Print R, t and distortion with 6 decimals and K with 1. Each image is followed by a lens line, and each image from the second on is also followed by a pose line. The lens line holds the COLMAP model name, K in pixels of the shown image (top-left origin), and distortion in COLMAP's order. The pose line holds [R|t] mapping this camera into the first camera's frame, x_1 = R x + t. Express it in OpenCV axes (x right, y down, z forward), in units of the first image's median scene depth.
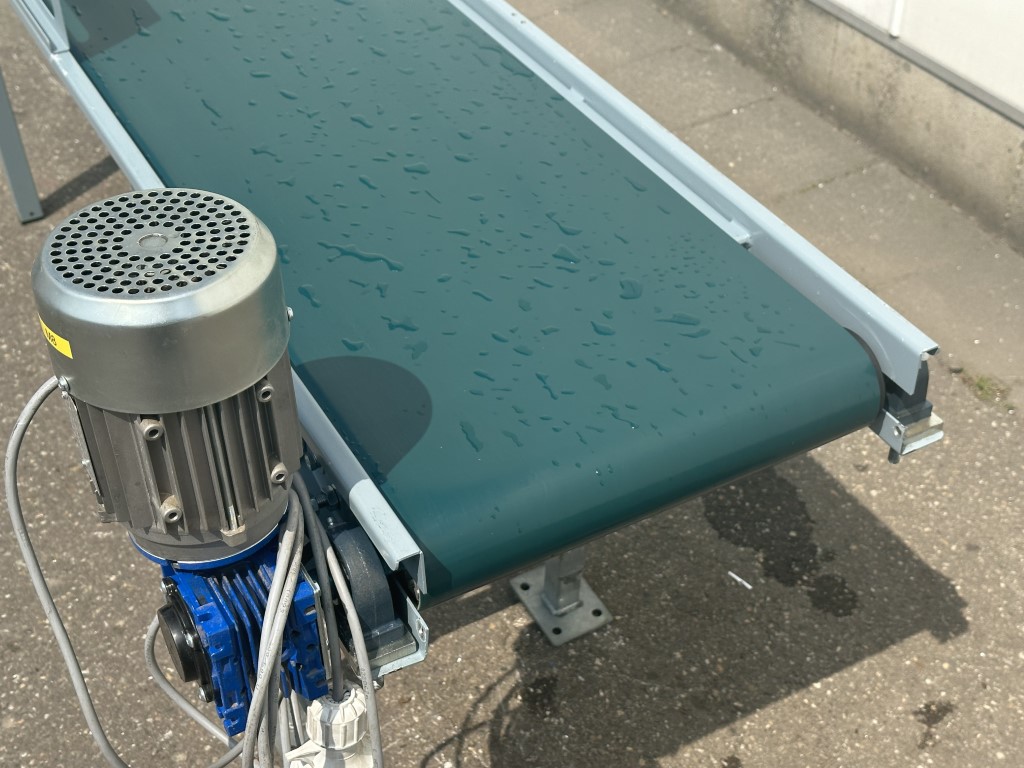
lens RADIAL K [[1457.0, 0, 513.9], [0, 1457.0, 379.0], [0, 0, 1]] dist [0.178288, 0.000000]
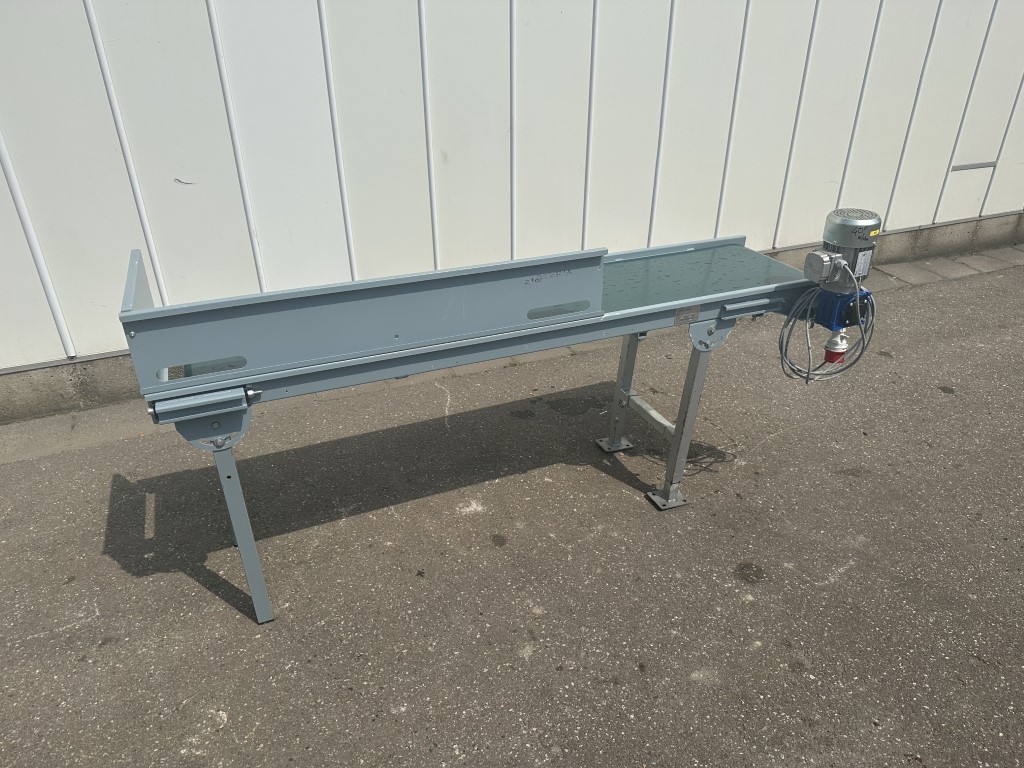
lens RADIAL K [[737.9, 0, 510.2], [0, 737.9, 387.9], [0, 0, 1]] dist [0.060970, -0.028072]
pose [[0.118462, -0.469441, 0.874981, -1.295447], [0.630126, 0.716561, 0.299135, -0.524770], [-0.767404, 0.515912, 0.380692, 0.583505]]
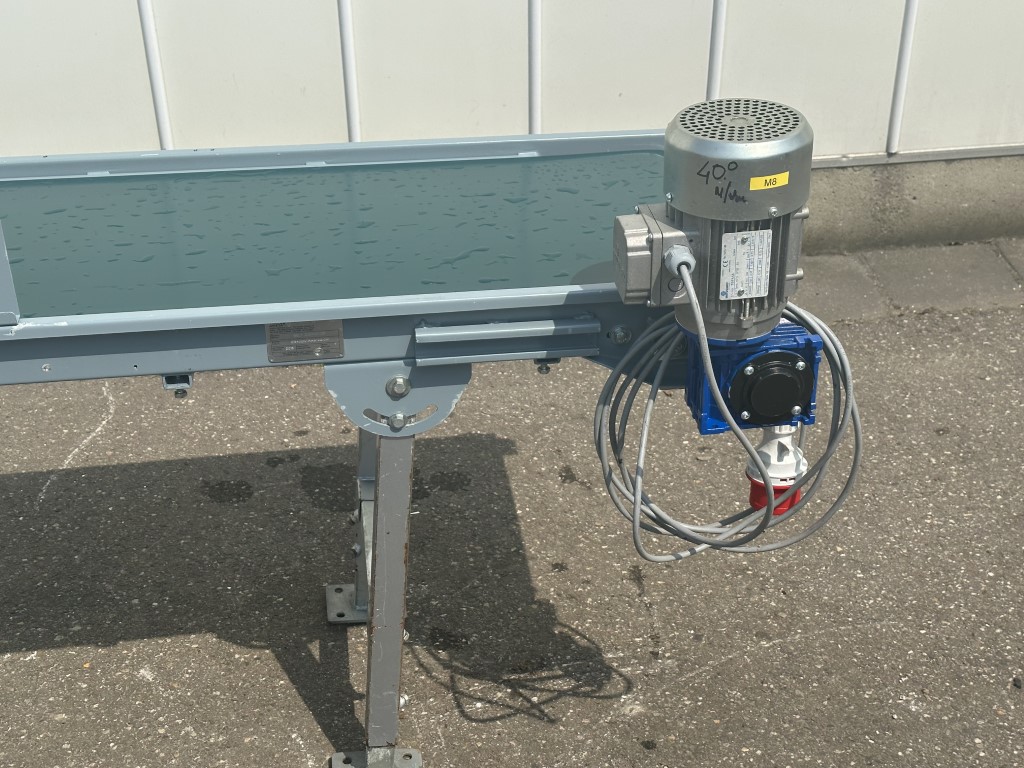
lens RADIAL K [[1457.0, 0, 518.9], [0, 1457.0, 389.8], [0, 0, 1]] dist [0.178288, 0.000000]
pose [[0.367030, -0.477140, 0.798515, -0.840735], [0.590132, 0.782998, 0.196618, -0.152959], [-0.719050, 0.399064, 0.568959, 0.179267]]
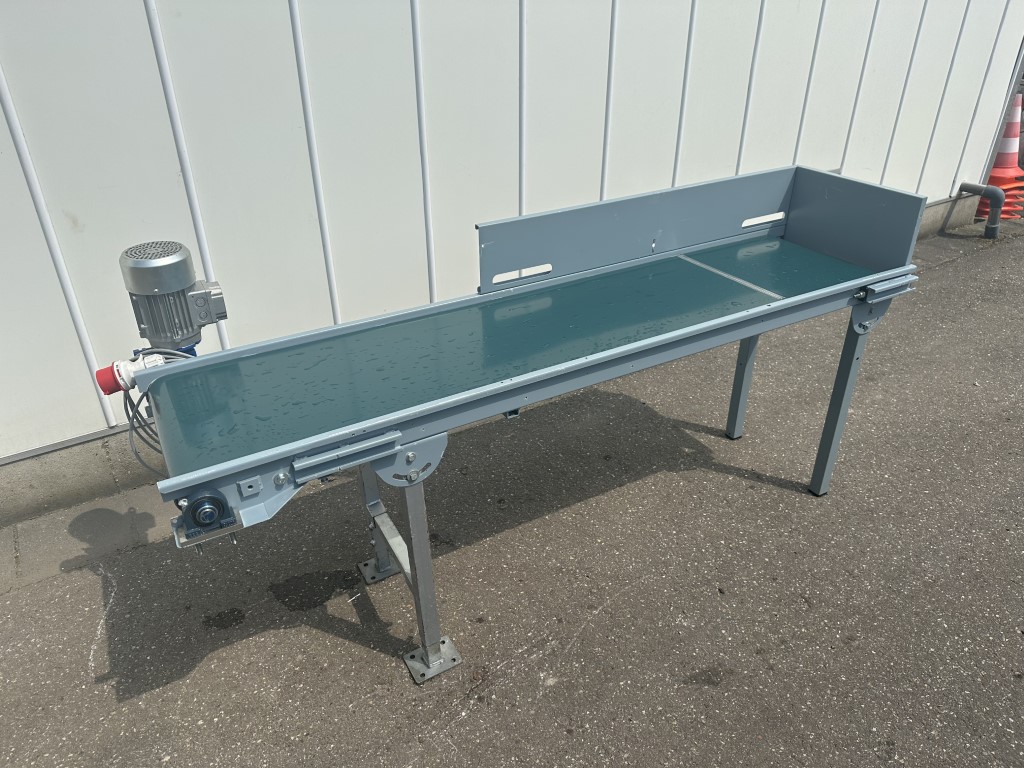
lens RADIAL K [[737.9, 0, 504.6], [0, 737.9, 384.8], [0, 0, 1]] dist [0.060970, -0.028072]
pose [[-0.057400, -0.481030, 0.874823, -0.670423], [0.644279, 0.651527, 0.400521, -0.360807], [-0.762634, 0.586620, 0.272520, 0.423117]]
